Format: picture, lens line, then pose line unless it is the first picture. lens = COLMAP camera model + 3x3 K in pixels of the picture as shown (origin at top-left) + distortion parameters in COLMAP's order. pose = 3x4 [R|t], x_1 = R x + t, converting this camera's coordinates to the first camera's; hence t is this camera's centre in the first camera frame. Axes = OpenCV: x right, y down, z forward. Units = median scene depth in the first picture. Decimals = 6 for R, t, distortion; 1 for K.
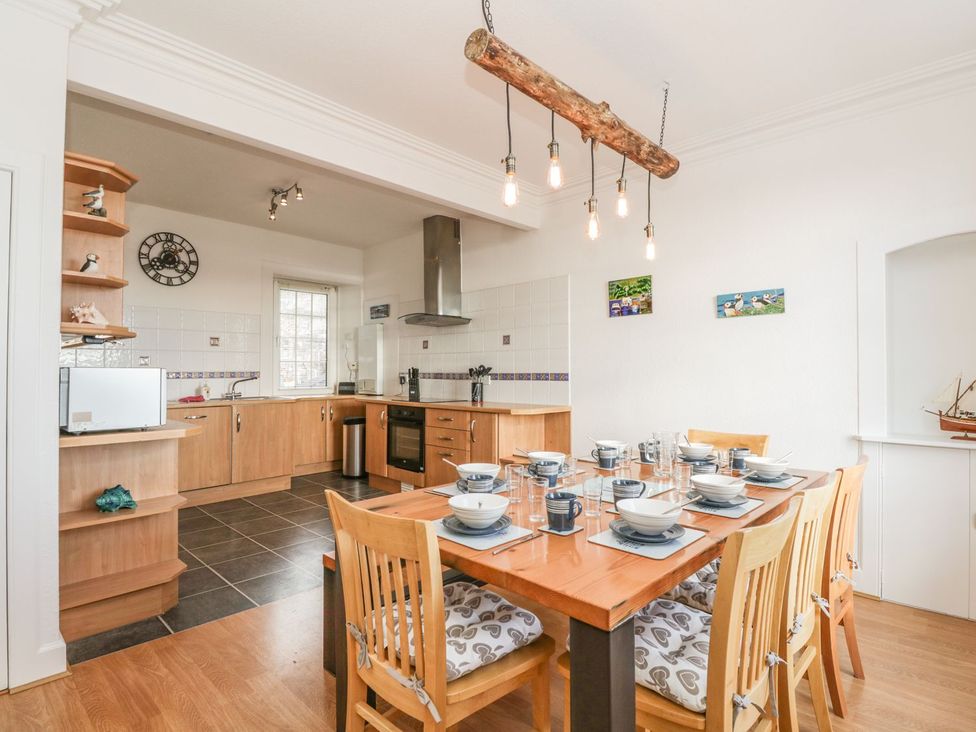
lens RADIAL K [[508.5, 0, 491.9], [0, 508.5, 365.0], [0, 0, 1]] dist [-0.004990, -0.000380]
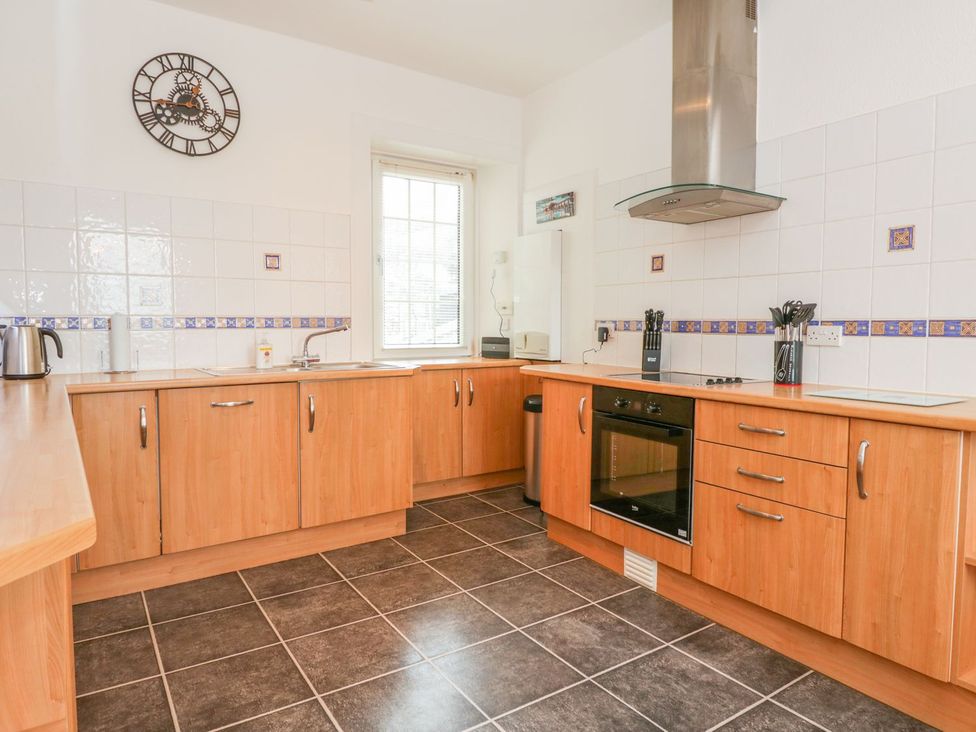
lens RADIAL K [[627.6, 0, 485.6], [0, 627.6, 360.2], [0, 0, 1]] dist [0.000389, -0.000691]
pose [[0.972651, 0.017027, -0.231646, -0.169739], [-0.000199, 0.997370, 0.072477, 0.011199], [0.232271, -0.070449, 0.970096, 0.403541]]
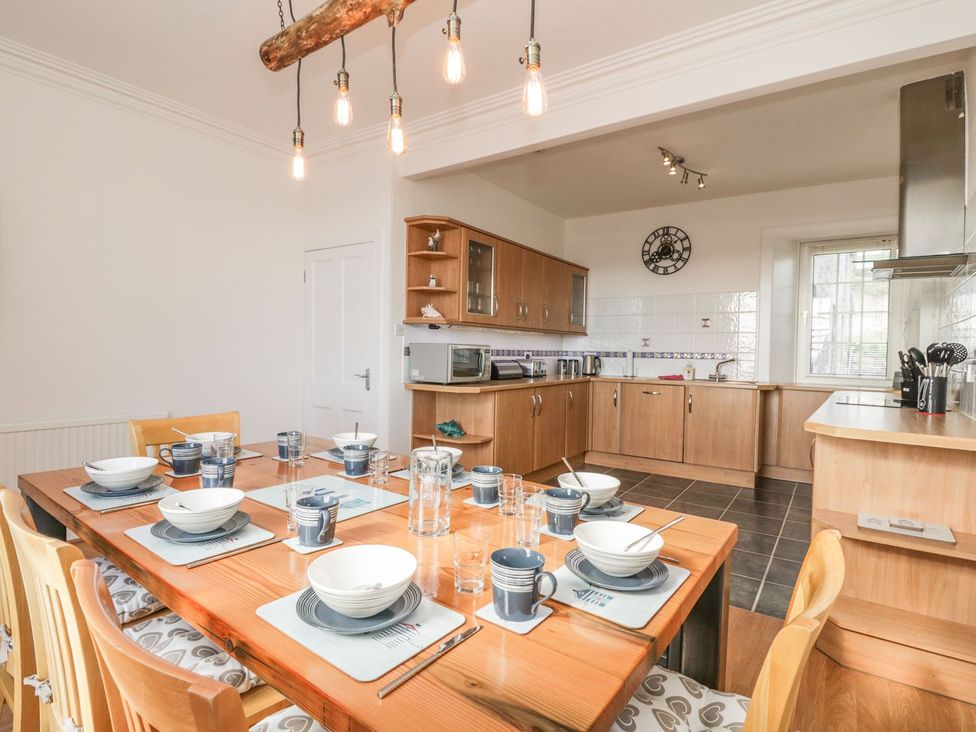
lens RADIAL K [[508.5, 0, 490.3], [0, 508.5, 365.8], [0, 0, 1]] dist [-0.004990, -0.000380]
pose [[0.140535, 0.031226, -0.989583, 0.410200], [-0.007169, 0.999508, 0.030521, 0.011733], [0.990050, 0.002805, 0.140690, 0.453186]]
